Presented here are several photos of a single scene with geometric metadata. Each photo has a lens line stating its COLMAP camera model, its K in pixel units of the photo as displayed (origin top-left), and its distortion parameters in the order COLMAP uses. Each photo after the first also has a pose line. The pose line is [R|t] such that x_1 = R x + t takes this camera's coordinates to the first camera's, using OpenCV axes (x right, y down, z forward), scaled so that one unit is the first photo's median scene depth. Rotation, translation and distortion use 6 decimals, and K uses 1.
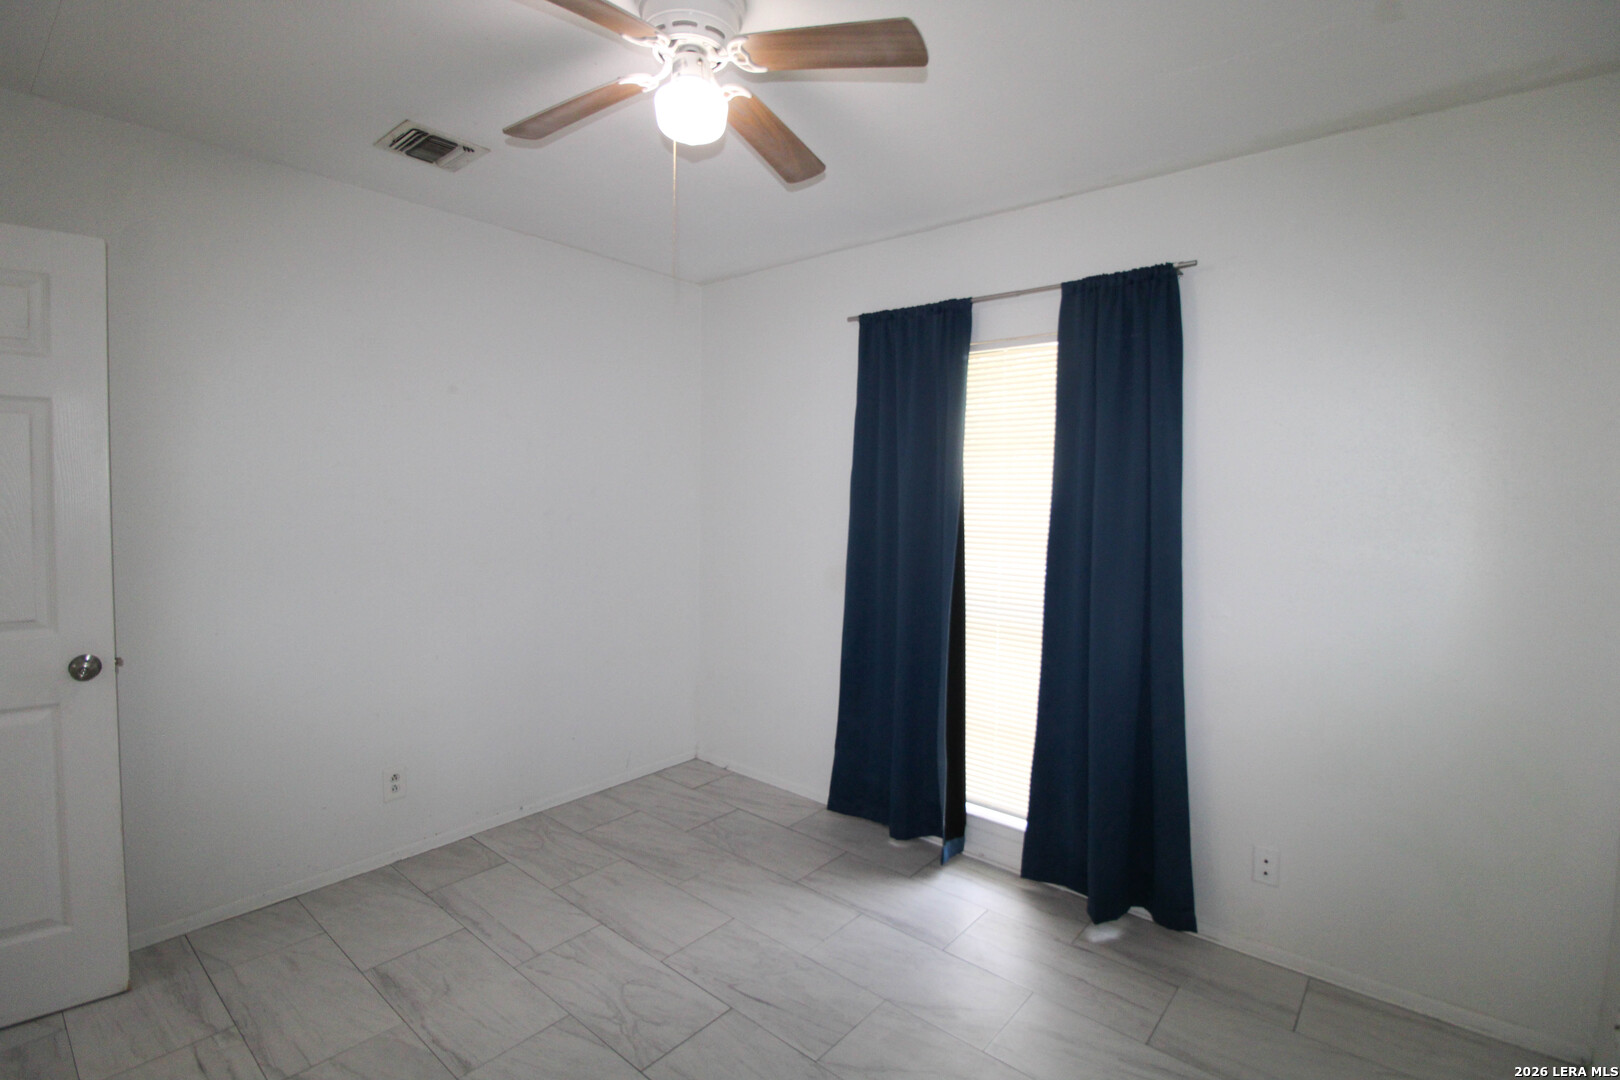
lens RADIAL K [[748.1, 0, 822.2], [0, 748.1, 509.7], [0, 0, 1]] dist [0.000180, -0.012154]
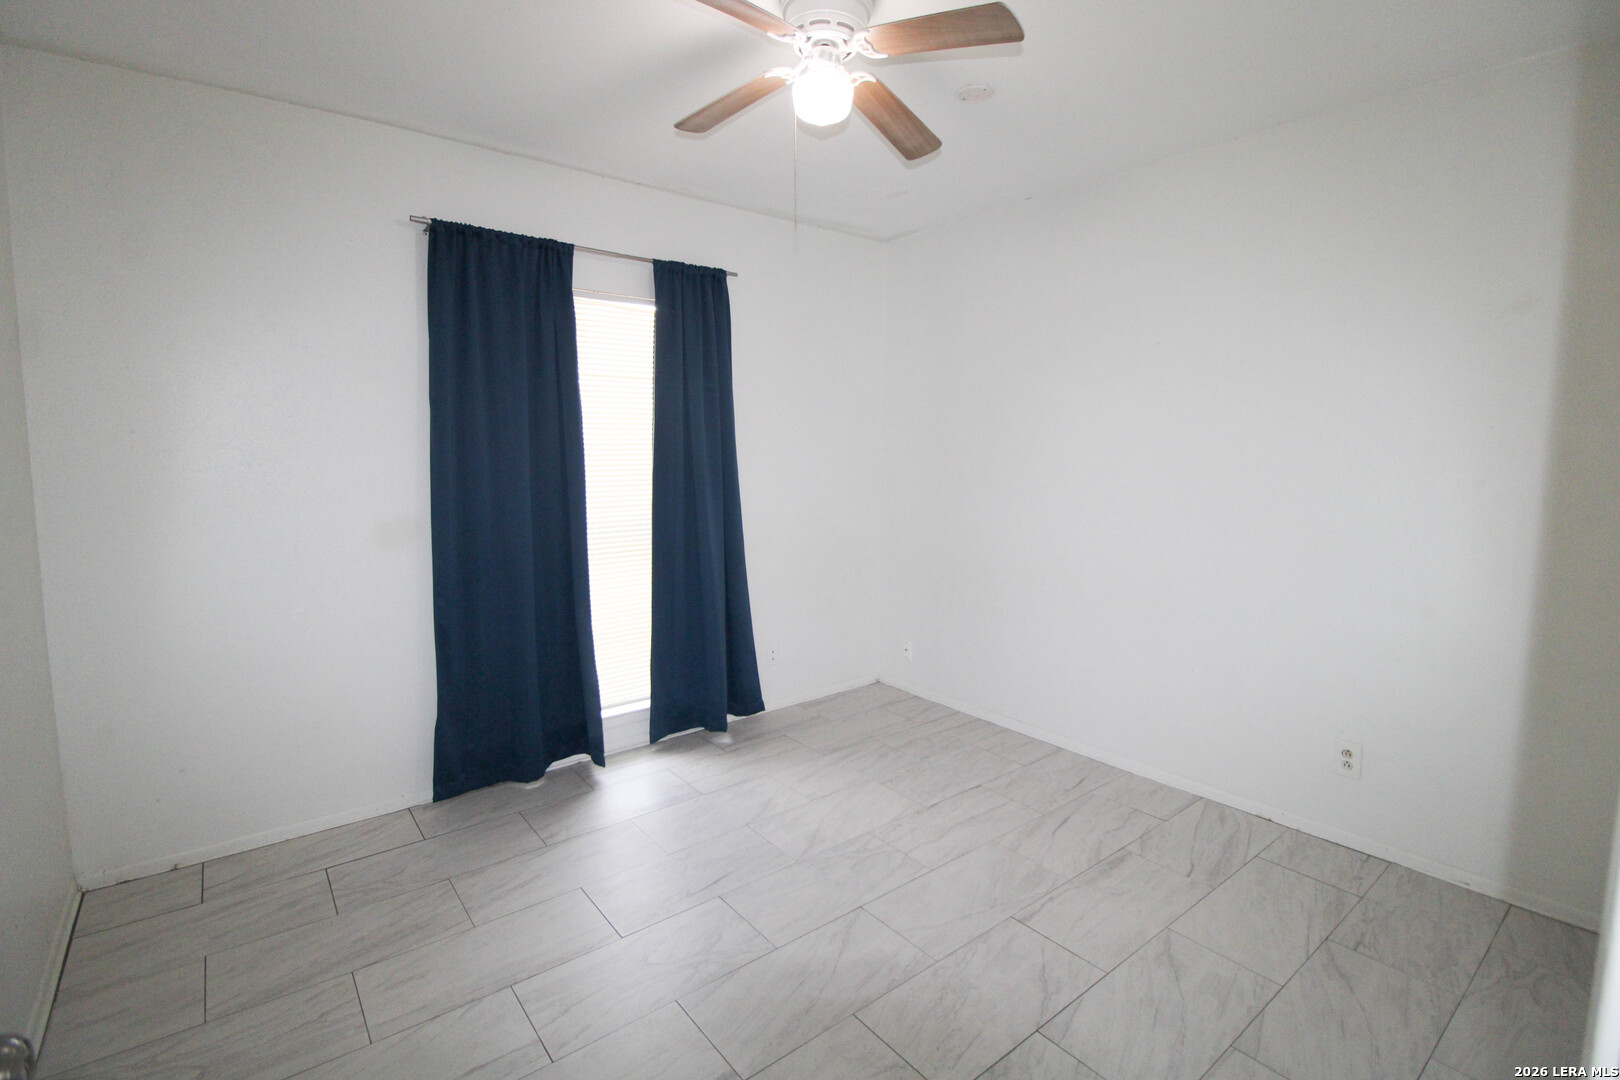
lens RADIAL K [[751.2, 0, 819.2], [0, 751.2, 541.4], [0, 0, 1]] dist [-0.000713, -0.013002]
pose [[0.204642, -0.145090, 0.968024, -0.843272], [0.022744, 0.989391, 0.143484, -0.018366], [-0.978573, -0.007346, 0.205771, 0.466370]]
